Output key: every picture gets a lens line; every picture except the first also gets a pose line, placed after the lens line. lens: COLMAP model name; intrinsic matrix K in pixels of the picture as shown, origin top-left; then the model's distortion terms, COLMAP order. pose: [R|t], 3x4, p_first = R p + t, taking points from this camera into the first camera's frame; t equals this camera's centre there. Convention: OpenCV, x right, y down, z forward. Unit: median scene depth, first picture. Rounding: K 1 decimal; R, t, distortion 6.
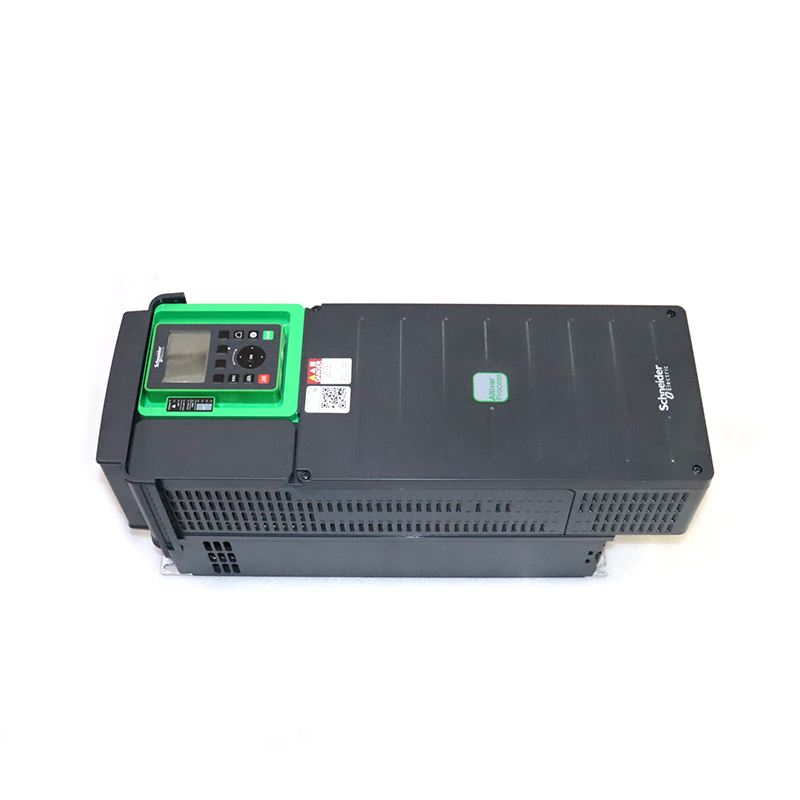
lens RADIAL K [[1028.0, 0, 400.7], [0, 1028.0, 398.2], [0, 0, 1]] dist [-0.145496, 0.000000]
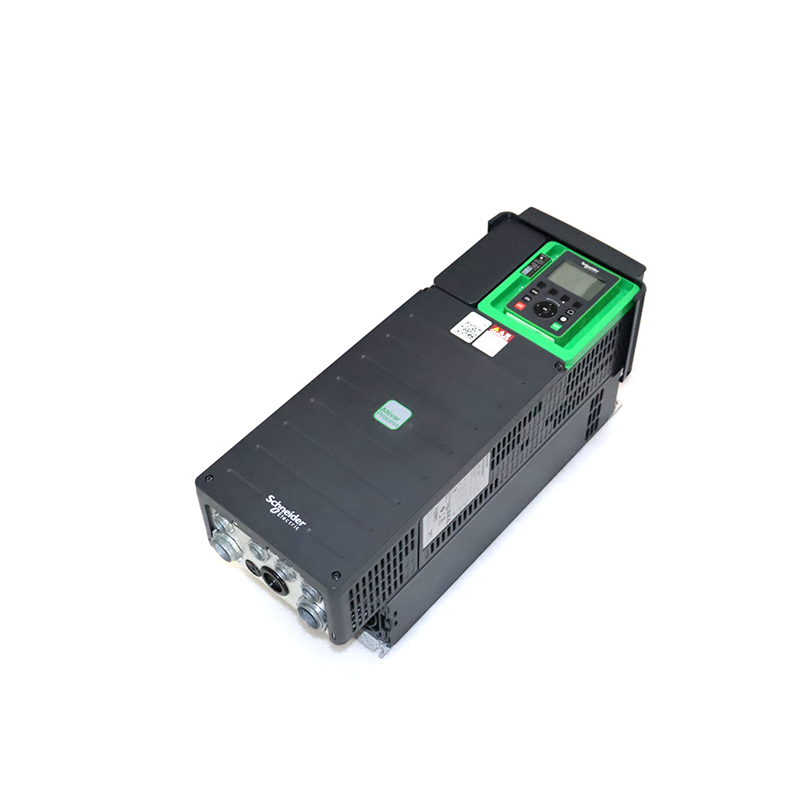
lens RADIAL K [[1155.7, 0, 400.5], [0, 1155.7, 399.7], [0, 0, 1]] dist [-0.112033, 0.000000]
pose [[-0.646715, 0.596399, -0.475465, 0.671273], [-0.631812, -0.069670, 0.771984, -0.988469], [0.427285, 0.799659, 0.421869, 0.451577]]
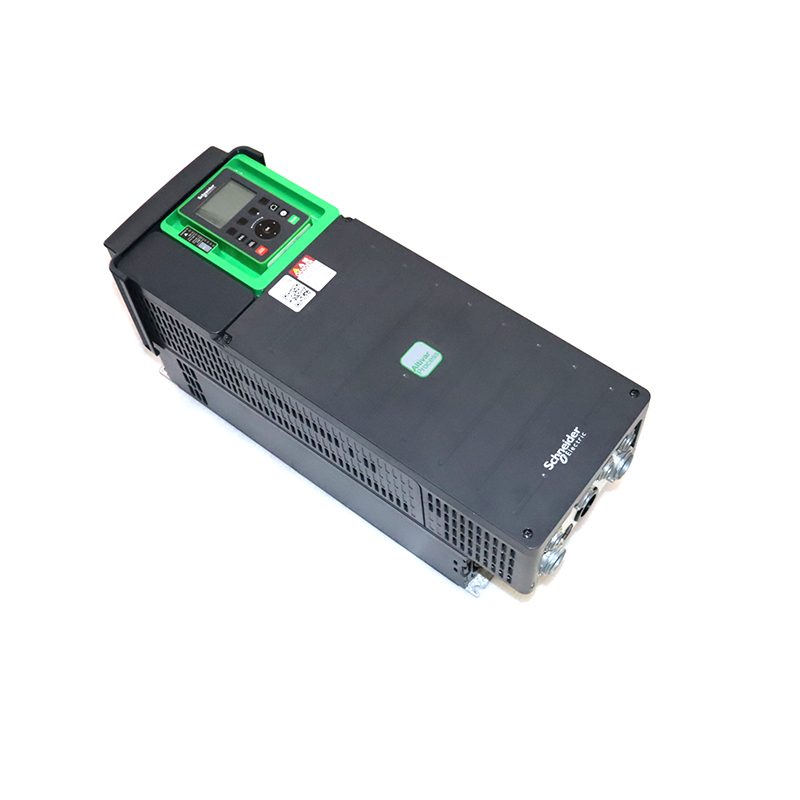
lens RADIAL K [[1028.0, 0, 401.1], [0, 1028.0, 402.1], [0, 0, 1]] dist [-0.145496, 0.000000]
pose [[0.792488, 0.510456, -0.333761, 0.430766], [-0.488850, 0.858876, 0.152835, -0.119422], [0.364675, 0.042039, 0.930185, 0.045325]]
